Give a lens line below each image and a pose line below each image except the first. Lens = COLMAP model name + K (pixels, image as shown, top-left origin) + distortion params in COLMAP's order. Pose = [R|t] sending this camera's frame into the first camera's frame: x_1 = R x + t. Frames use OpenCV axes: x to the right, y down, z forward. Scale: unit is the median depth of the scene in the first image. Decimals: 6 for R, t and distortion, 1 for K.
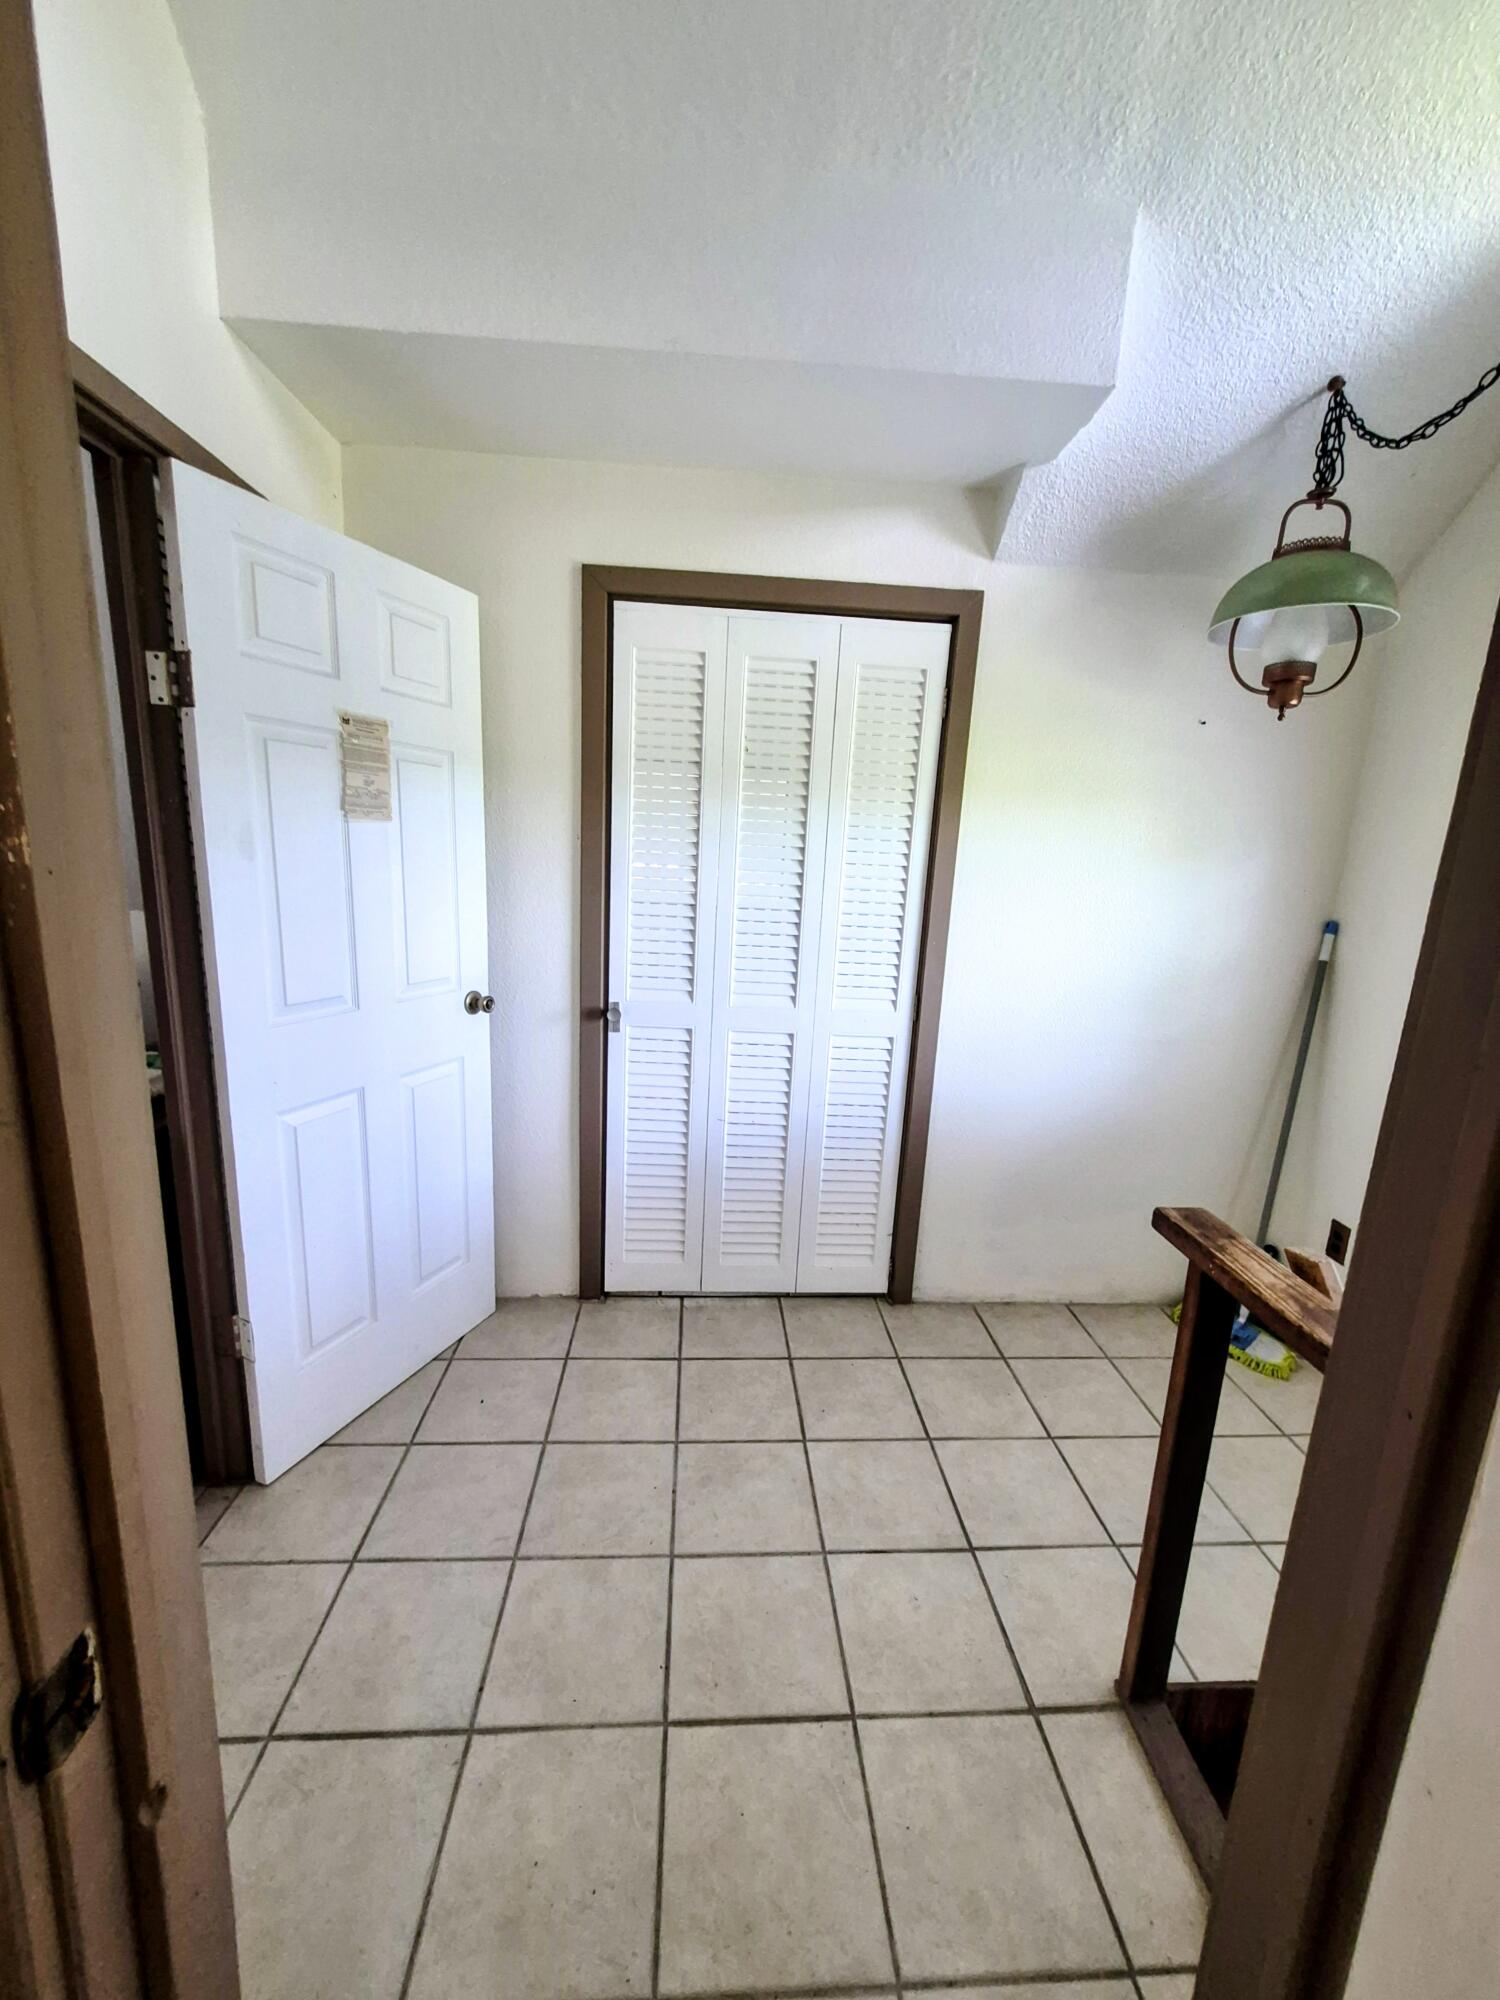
lens RADIAL K [[792.5, 0, 752.5], [0, 792.5, 1007.9], [0, 0, 1]] dist [0.001692, -0.000083]
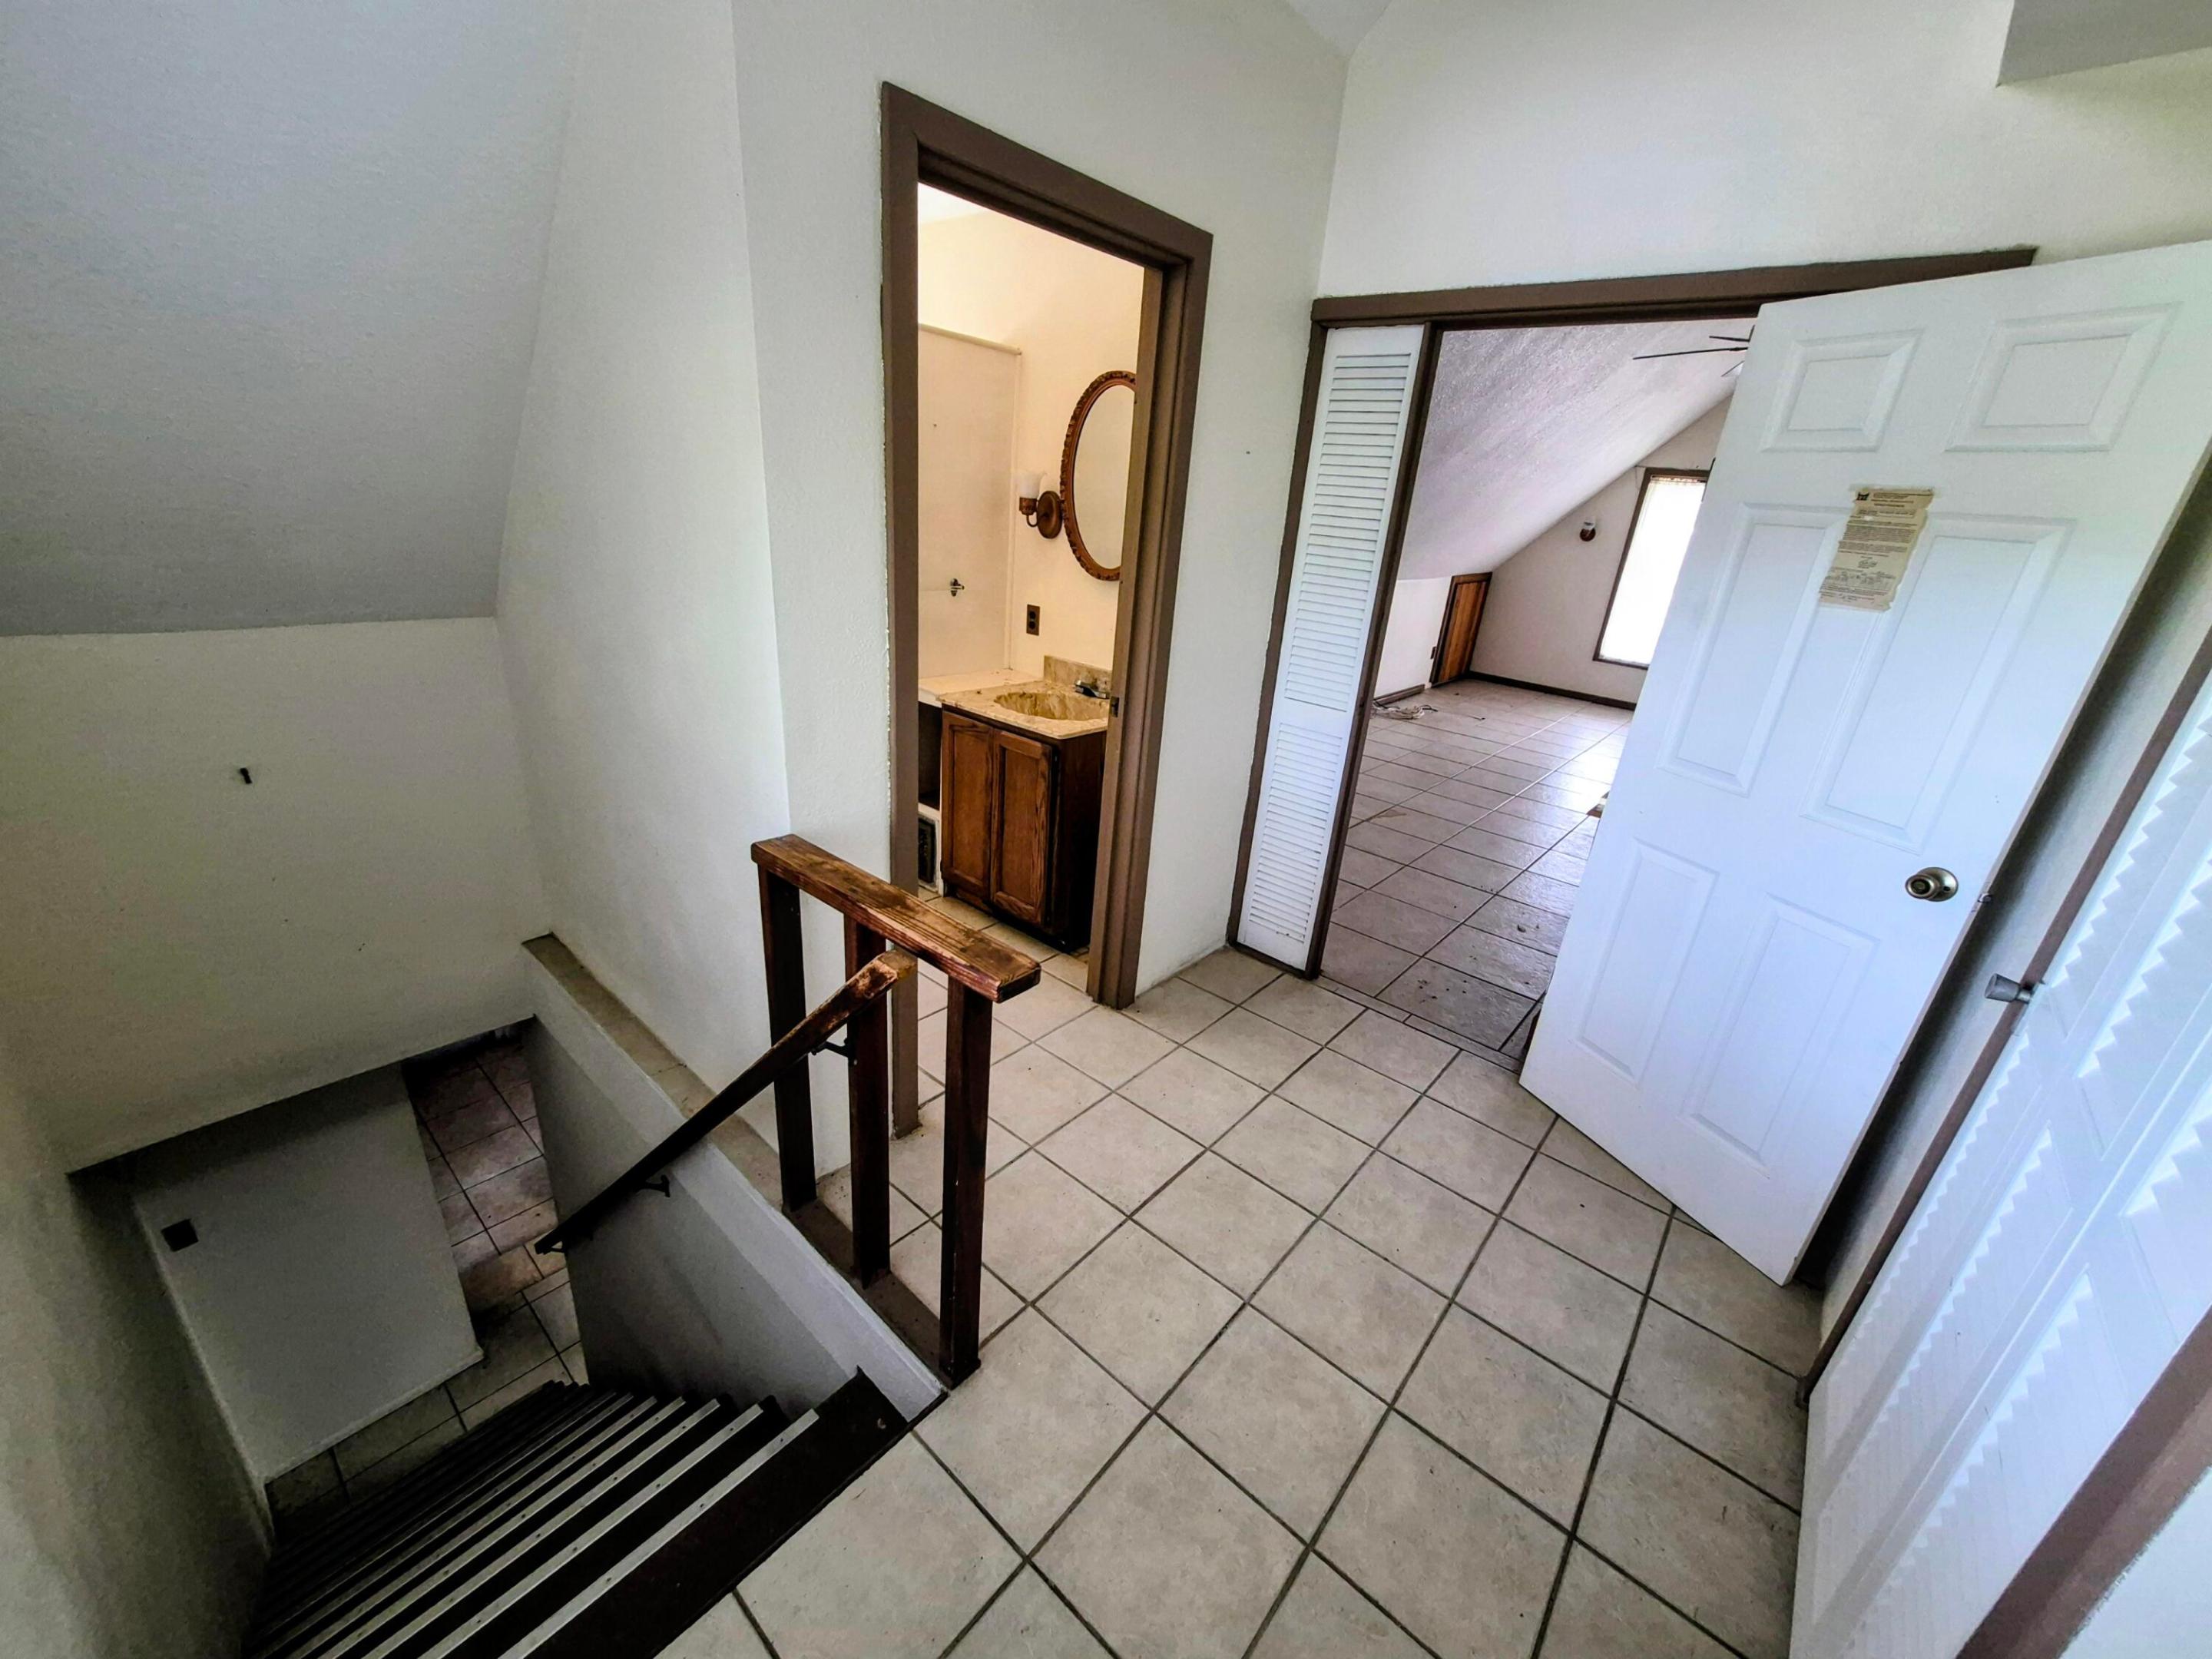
lens RADIAL K [[876.5, 0, 1109.8], [0, 876.5, 829.8], [0, 0, 1]] dist [0.001692, -0.000083]
pose [[-0.694490, 0.162660, -0.700875, 0.836740], [-0.252631, 0.856963, 0.449213, -0.261340], [0.673693, 0.489037, -0.554059, 1.134294]]
